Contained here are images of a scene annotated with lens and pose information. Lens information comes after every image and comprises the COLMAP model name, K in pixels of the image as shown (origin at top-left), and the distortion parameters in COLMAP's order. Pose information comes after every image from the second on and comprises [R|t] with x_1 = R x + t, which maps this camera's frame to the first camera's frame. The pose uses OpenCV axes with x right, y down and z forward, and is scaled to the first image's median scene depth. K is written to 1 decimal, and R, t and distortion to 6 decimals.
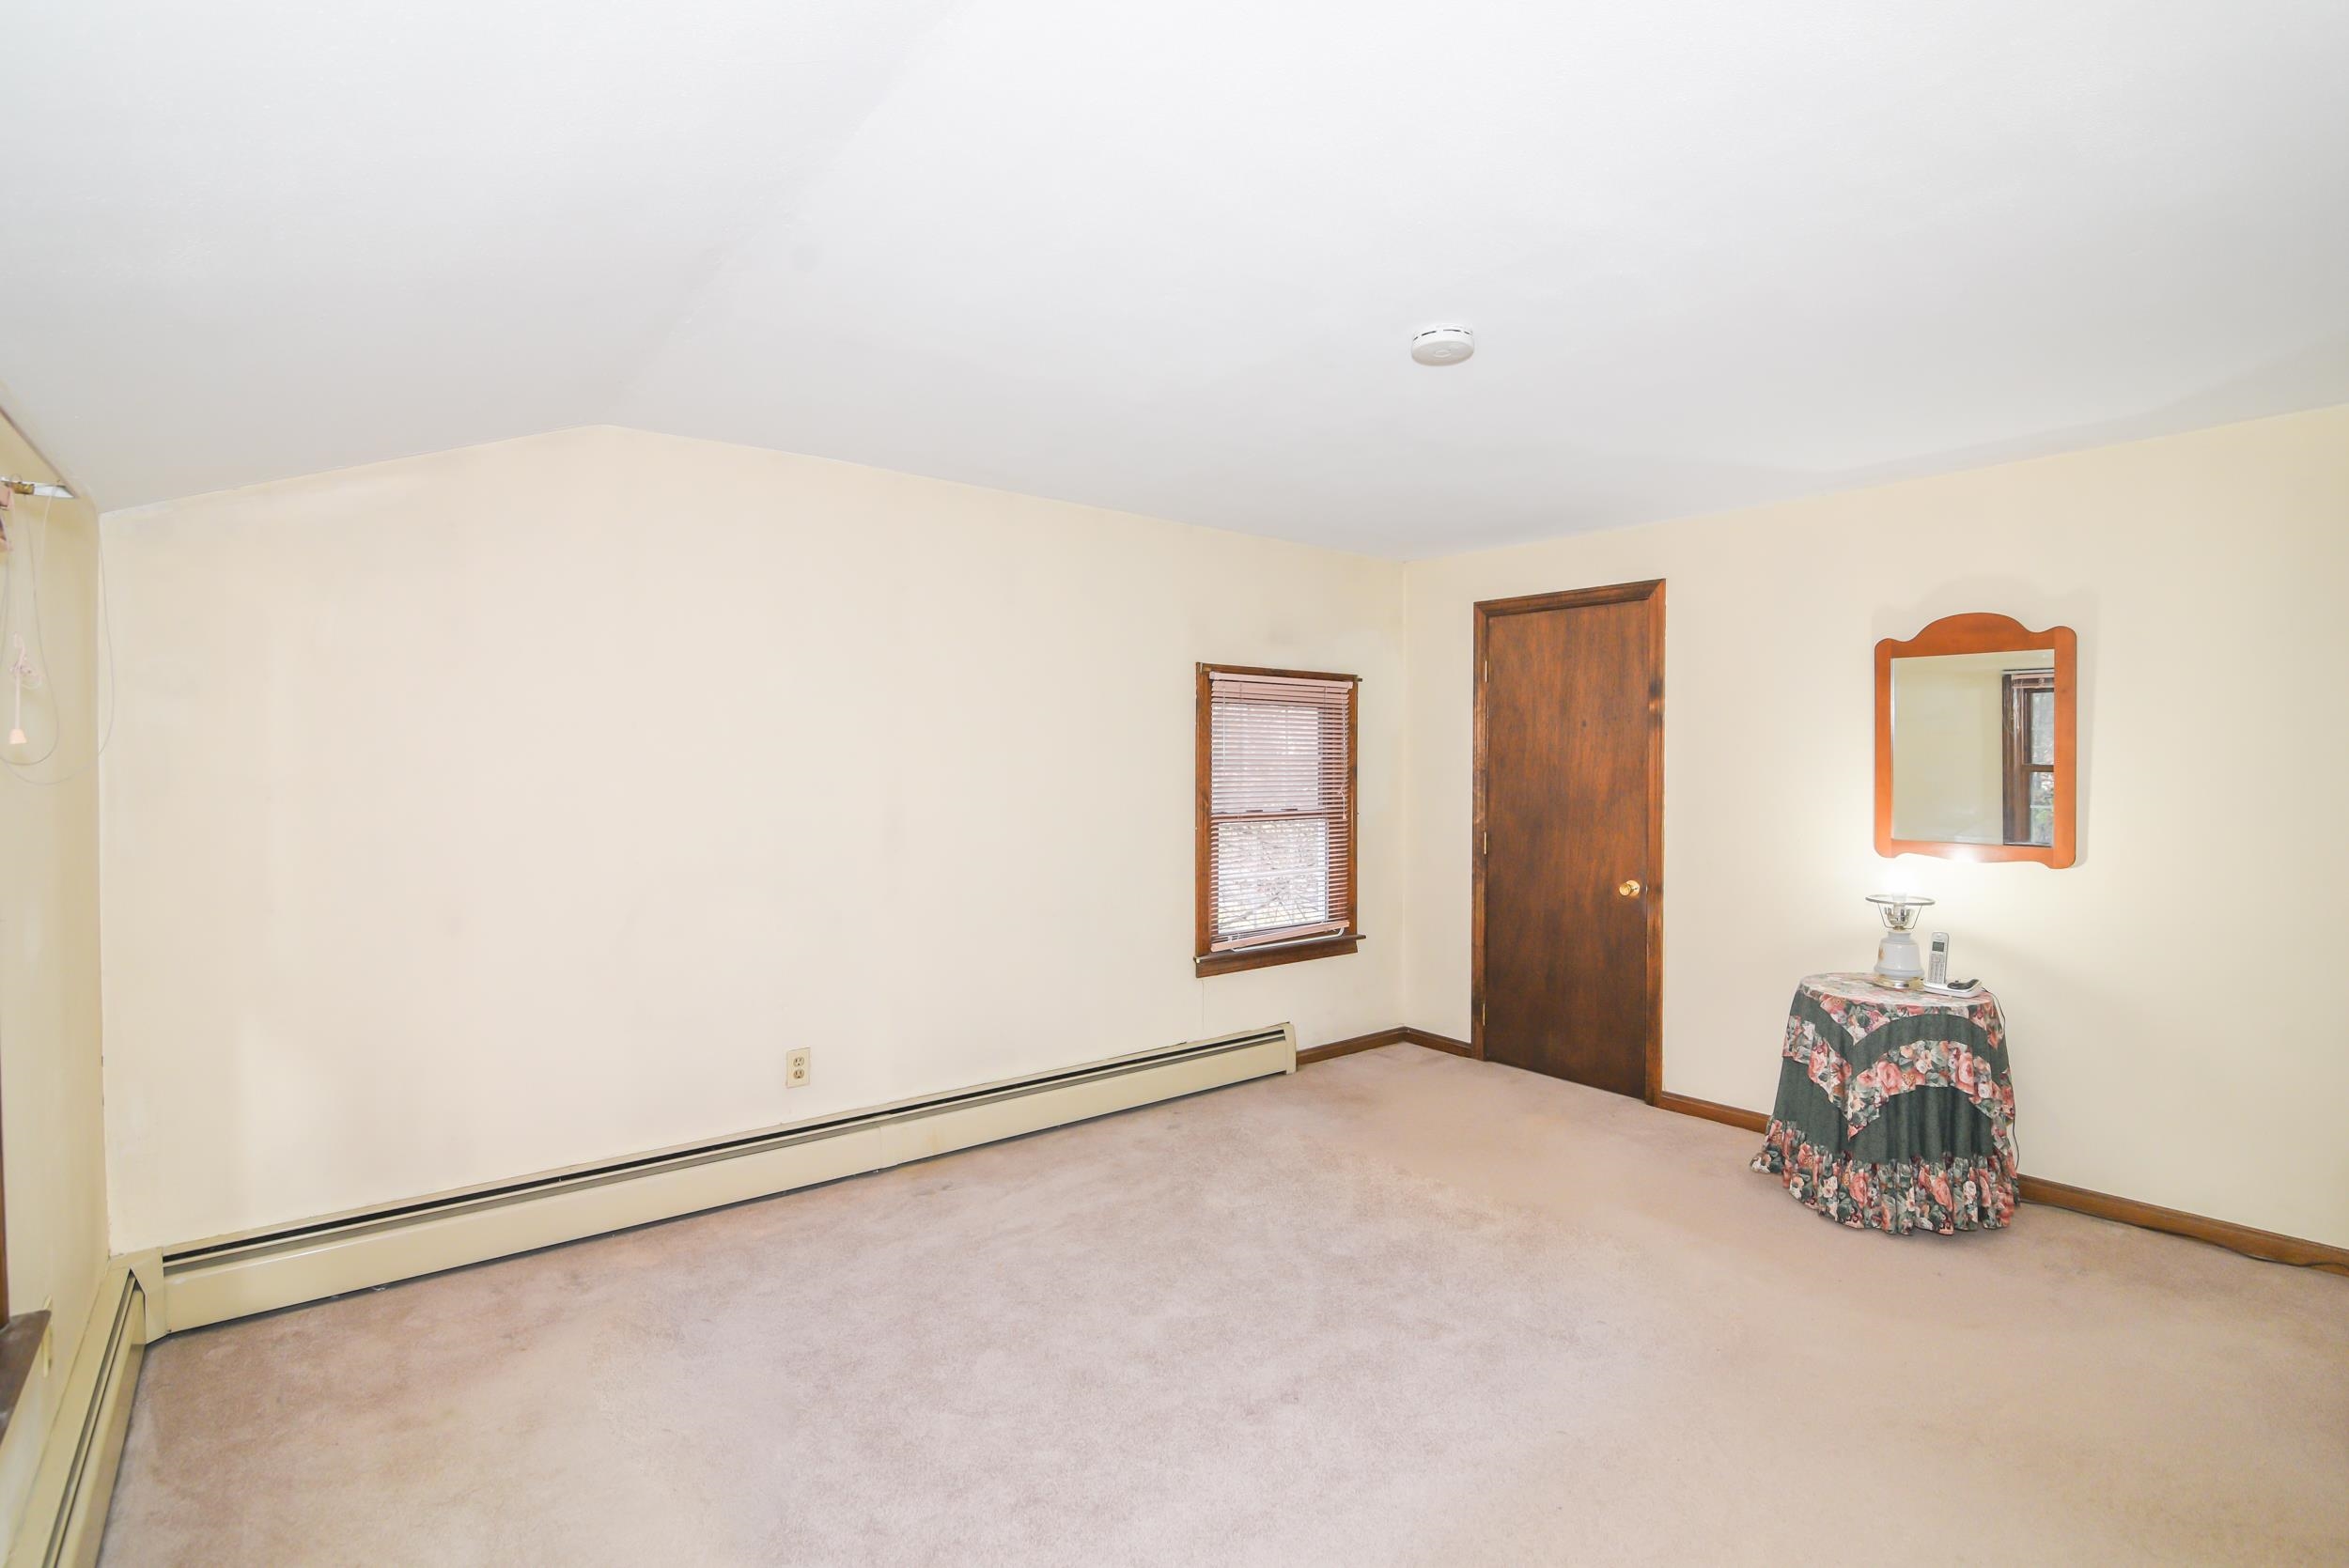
lens RADIAL K [[1123.7, 0, 1188.0], [0, 1123.7, 800.0], [0, 0, 1]] dist [0.000787, -0.000663]
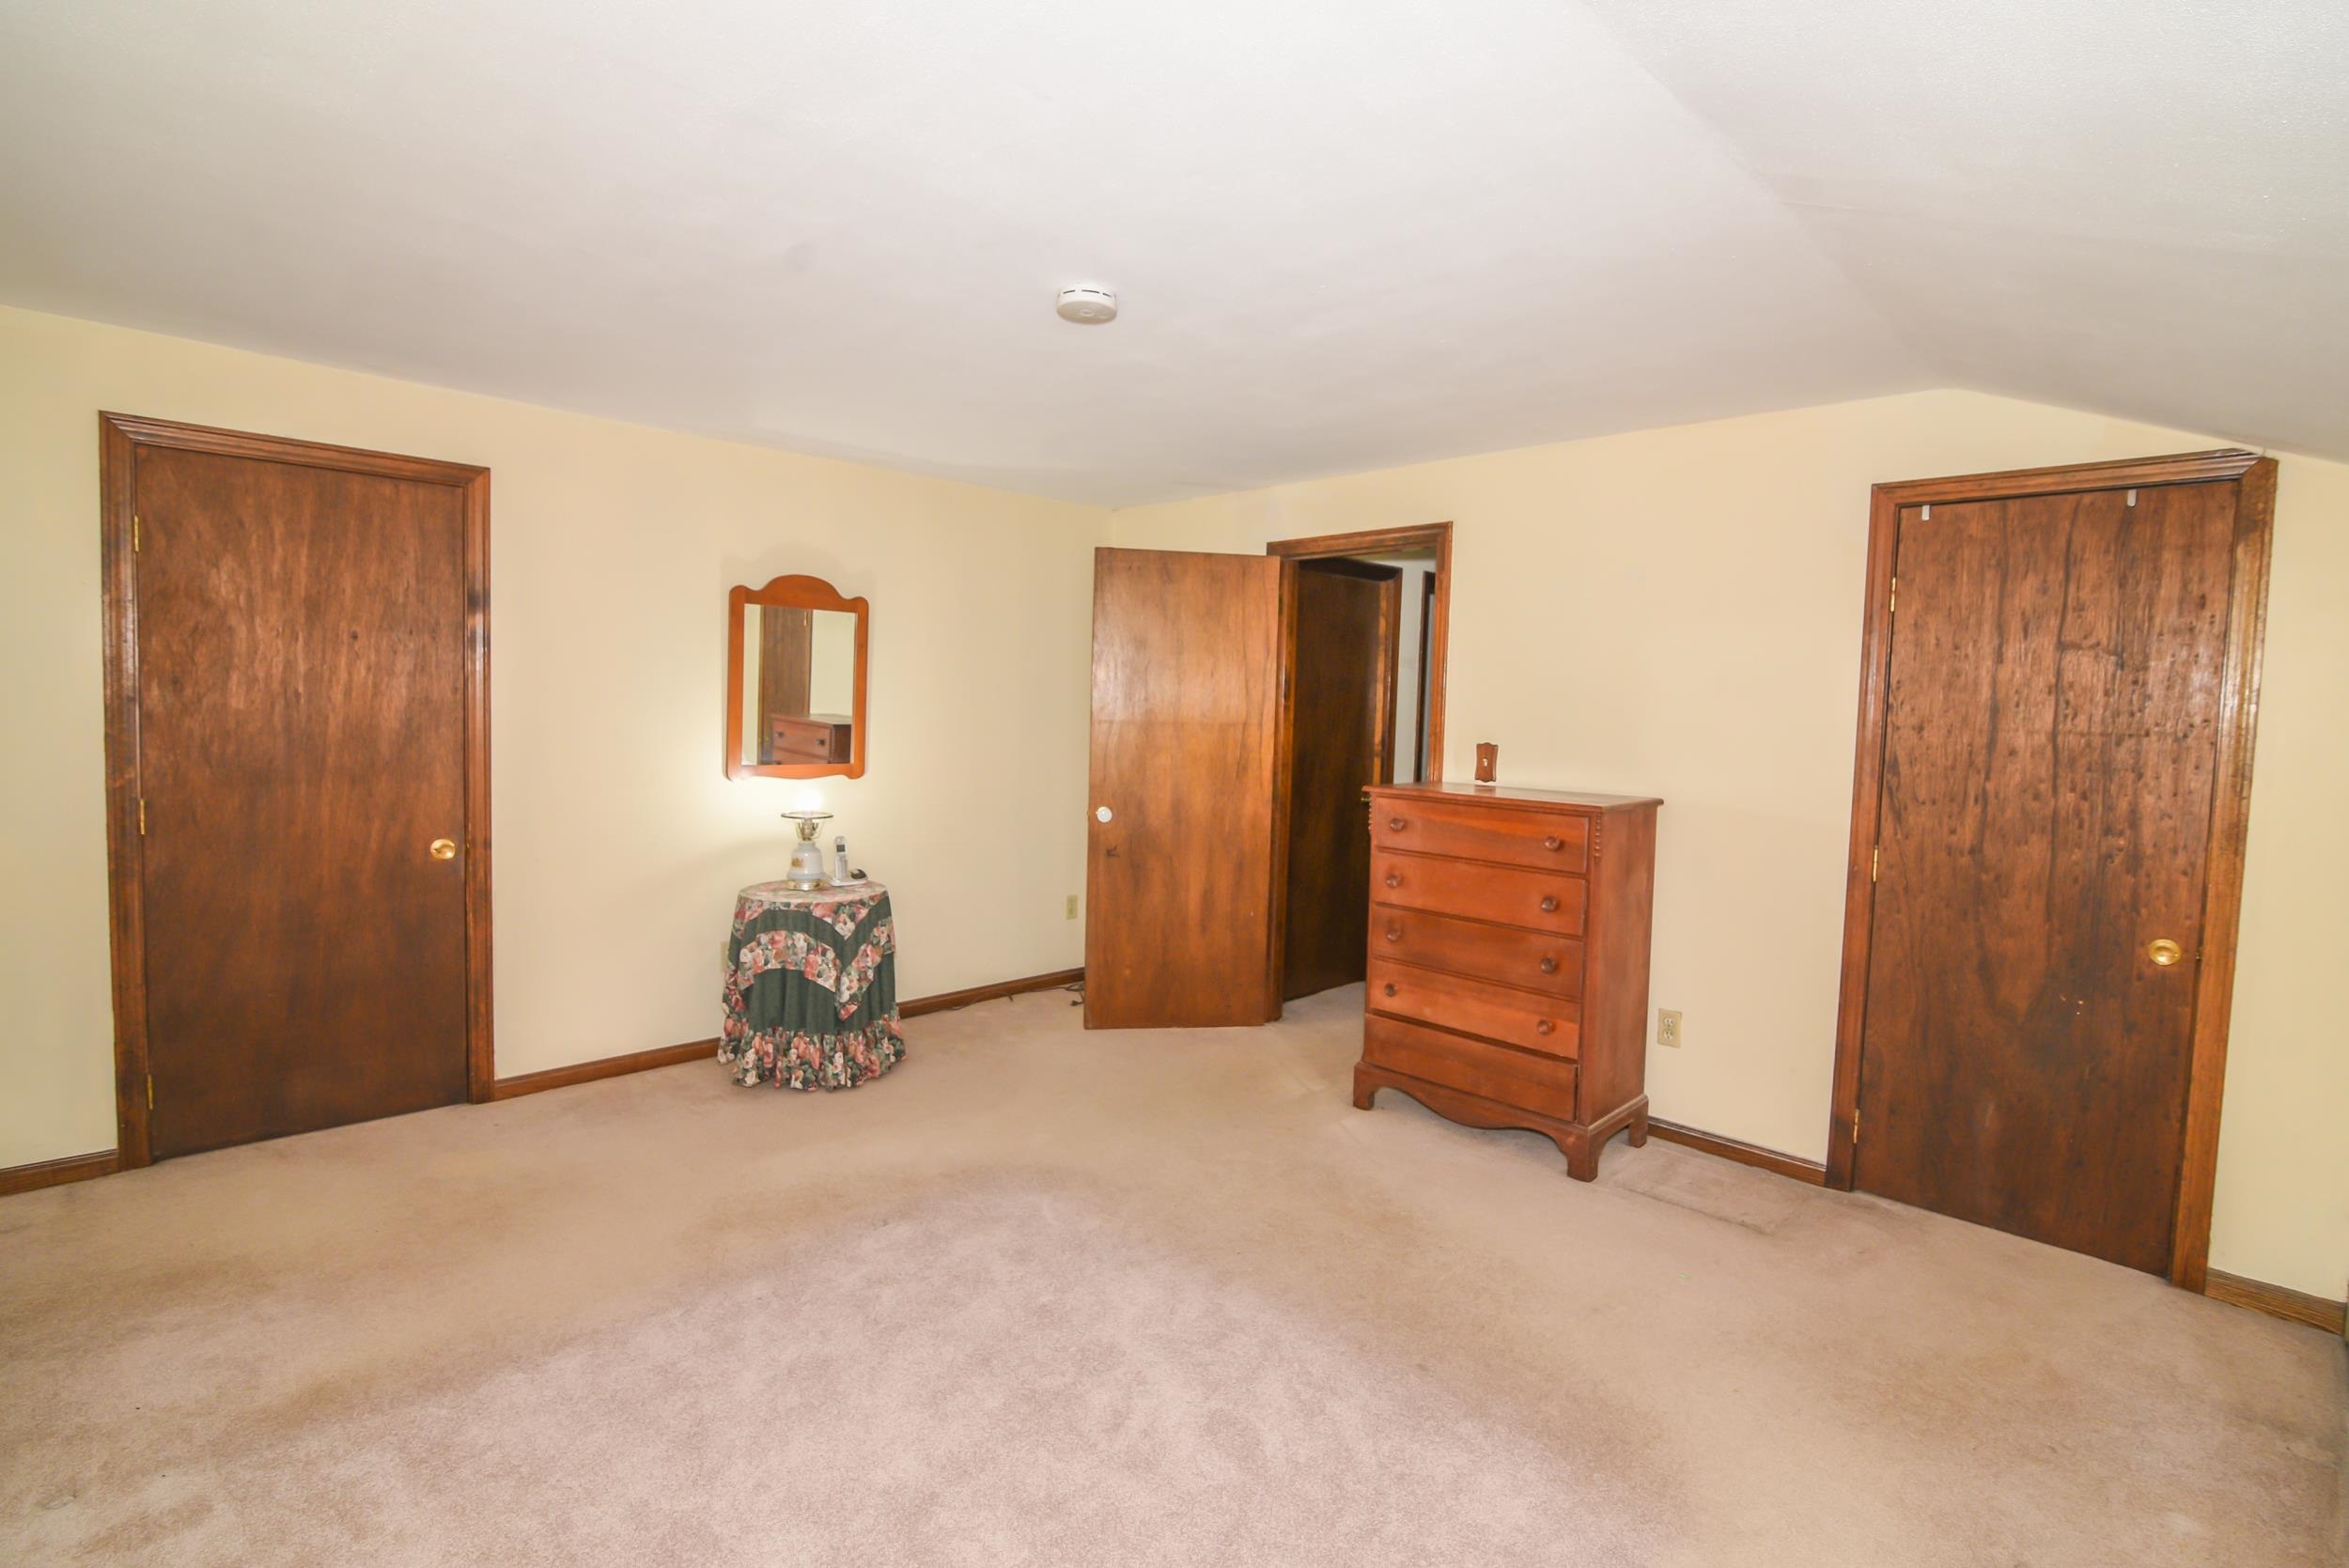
lens RADIAL K [[1123.7, 0, 1177.4], [0, 1123.7, 793.7], [0, 0, 1]] dist [0.000787, -0.000663]
pose [[-0.089562, -0.081021, 0.992680, -0.444515], [0.011402, 0.996537, 0.082364, -0.020601], [-0.995916, 0.018695, -0.088328, 0.554836]]
